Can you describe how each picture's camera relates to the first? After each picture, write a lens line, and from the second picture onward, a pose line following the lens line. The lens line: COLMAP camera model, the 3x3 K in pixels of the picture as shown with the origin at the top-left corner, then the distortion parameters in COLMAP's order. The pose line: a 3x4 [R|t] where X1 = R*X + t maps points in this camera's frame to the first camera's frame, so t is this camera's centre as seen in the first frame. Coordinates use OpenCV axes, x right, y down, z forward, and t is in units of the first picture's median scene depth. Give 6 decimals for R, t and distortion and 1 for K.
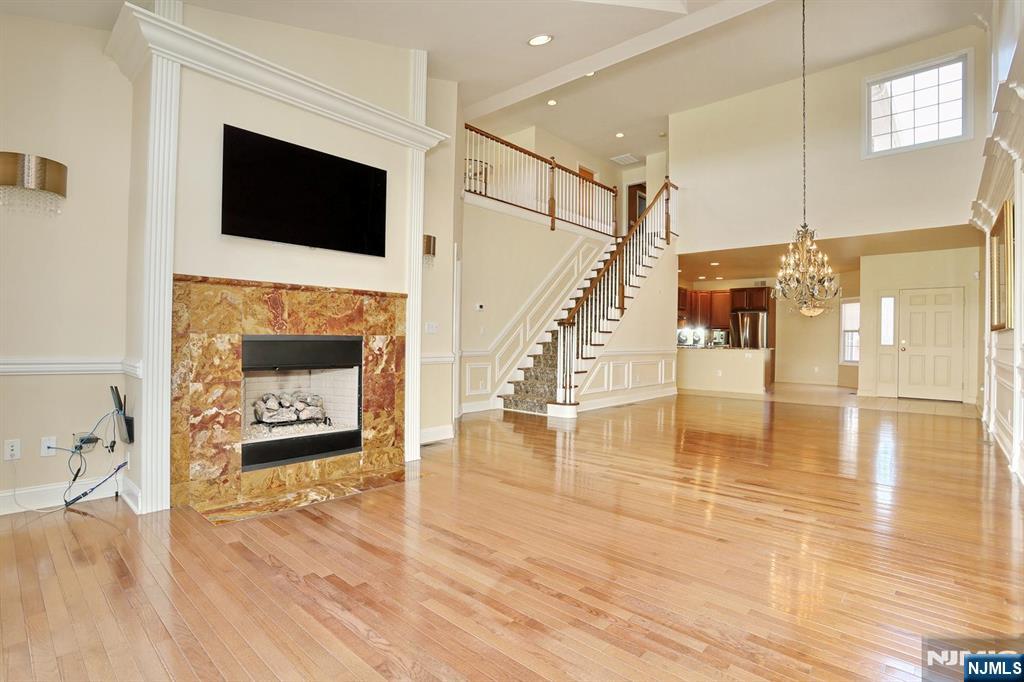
lens RADIAL K [[497.8, 0, 508.7], [0, 497.8, 339.1], [0, 0, 1]] dist [-0.074487, 0.030733]
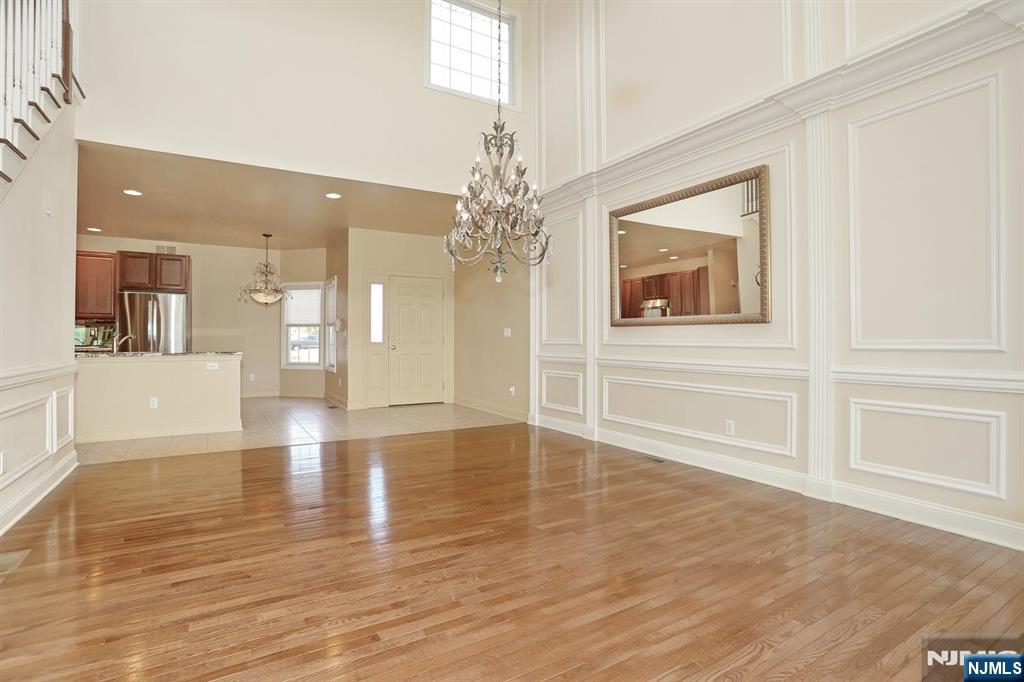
lens RADIAL K [[497.8, 0, 508.7], [0, 497.8, 339.1], [0, 0, 1]] dist [-0.074487, 0.030733]
pose [[0.284536, -0.008362, 0.958629, 0.052256], [0.005891, 0.999958, 0.006974, 0.002198], [-0.958647, 0.003663, 0.284573, 0.540374]]
